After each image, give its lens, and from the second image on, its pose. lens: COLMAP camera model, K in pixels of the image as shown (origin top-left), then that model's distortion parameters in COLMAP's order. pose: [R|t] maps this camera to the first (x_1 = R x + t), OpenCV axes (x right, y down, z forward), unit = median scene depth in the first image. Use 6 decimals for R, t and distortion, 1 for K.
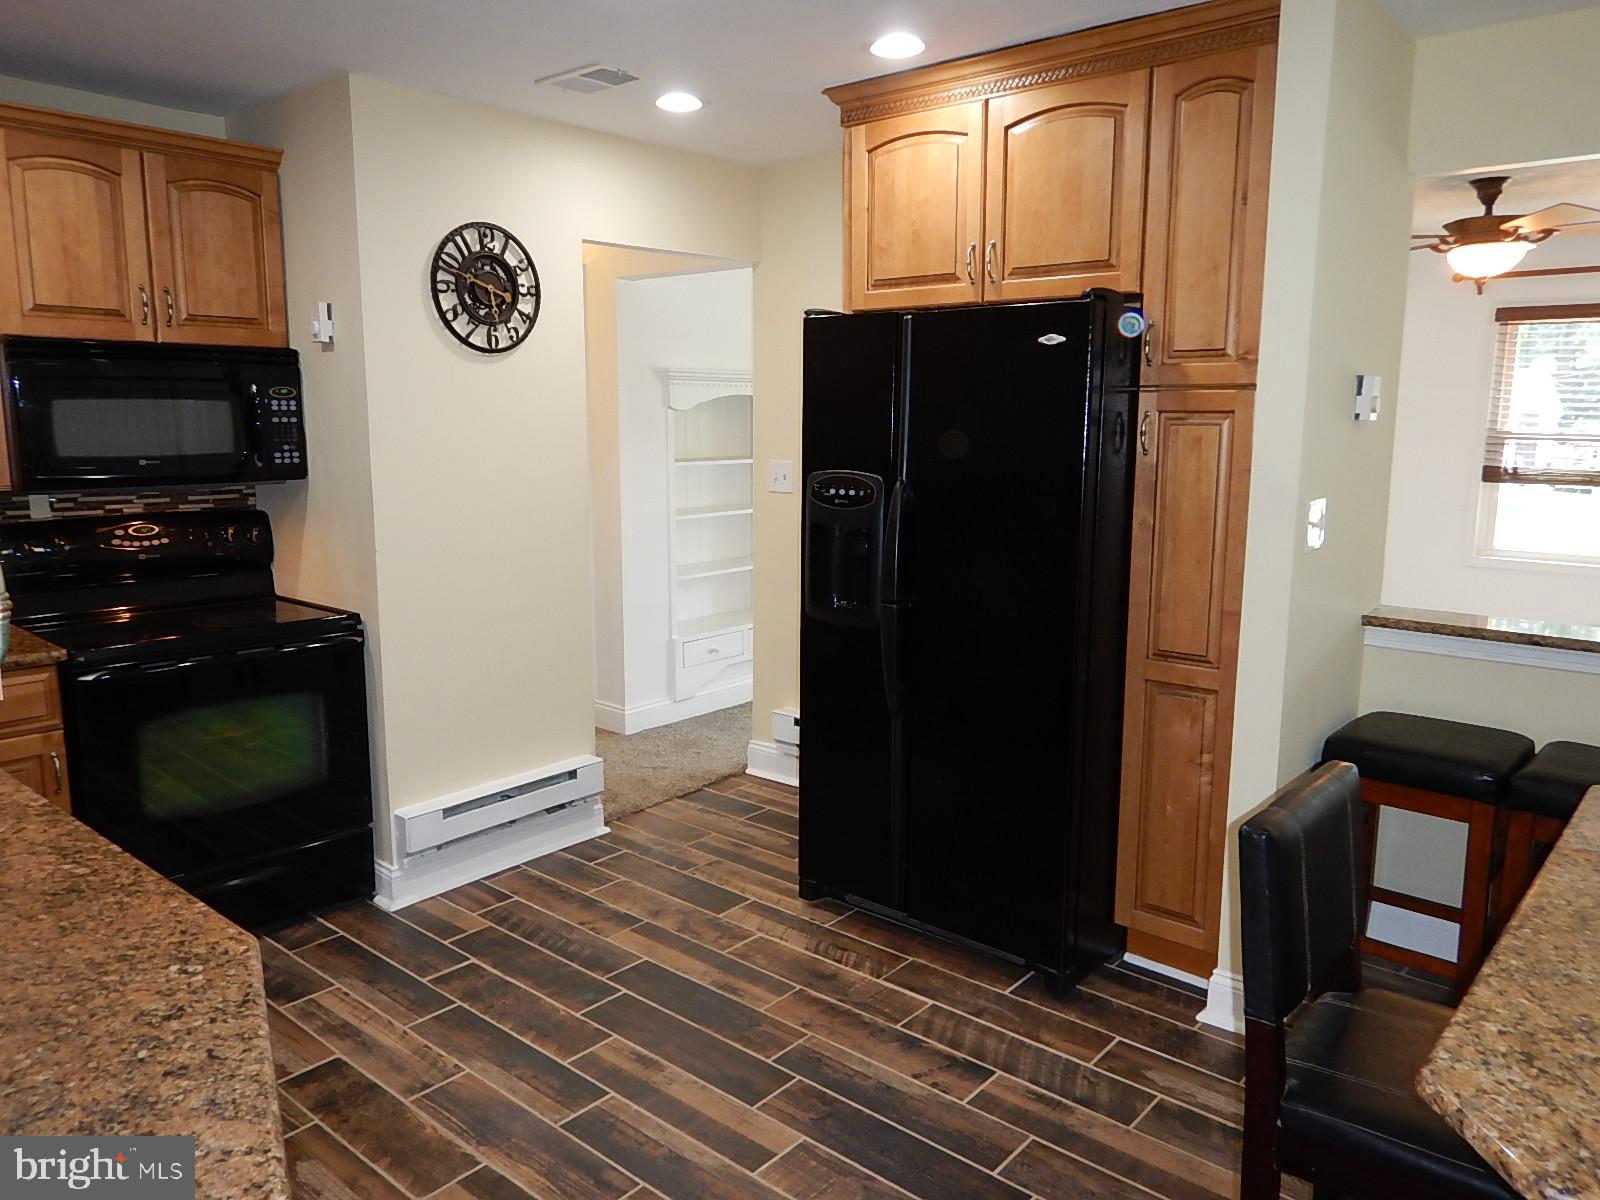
lens RADIAL K [[1144.7, 0, 800.1], [0, 1144.7, 597.0], [0, 0, 1]] dist [0.005406, -0.006353]
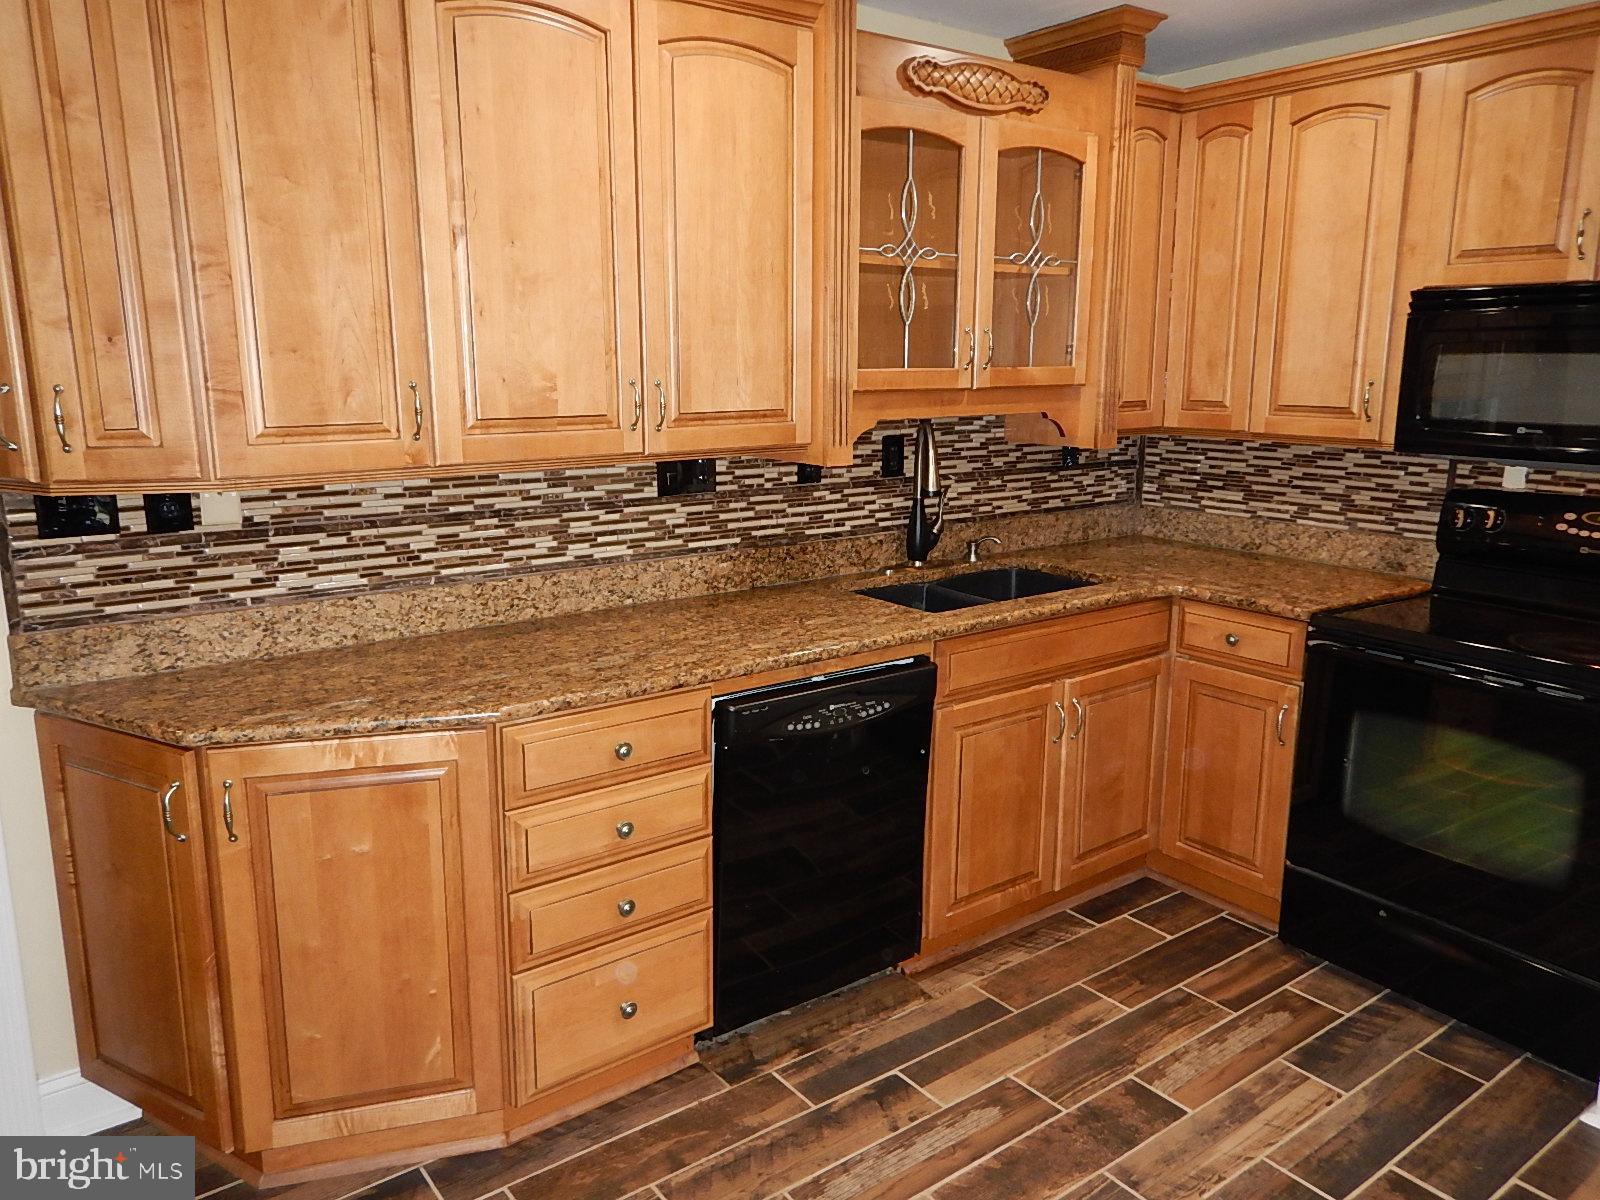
lens RADIAL K [[1144.7, 0, 808.3], [0, 1144.7, 596.0], [0, 0, 1]] dist [0.005406, -0.006353]
pose [[-0.206500, 0.195031, -0.958812, 0.364117], [-0.168563, 0.958191, 0.231208, -0.111724], [0.963818, 0.209364, -0.164991, 0.688697]]
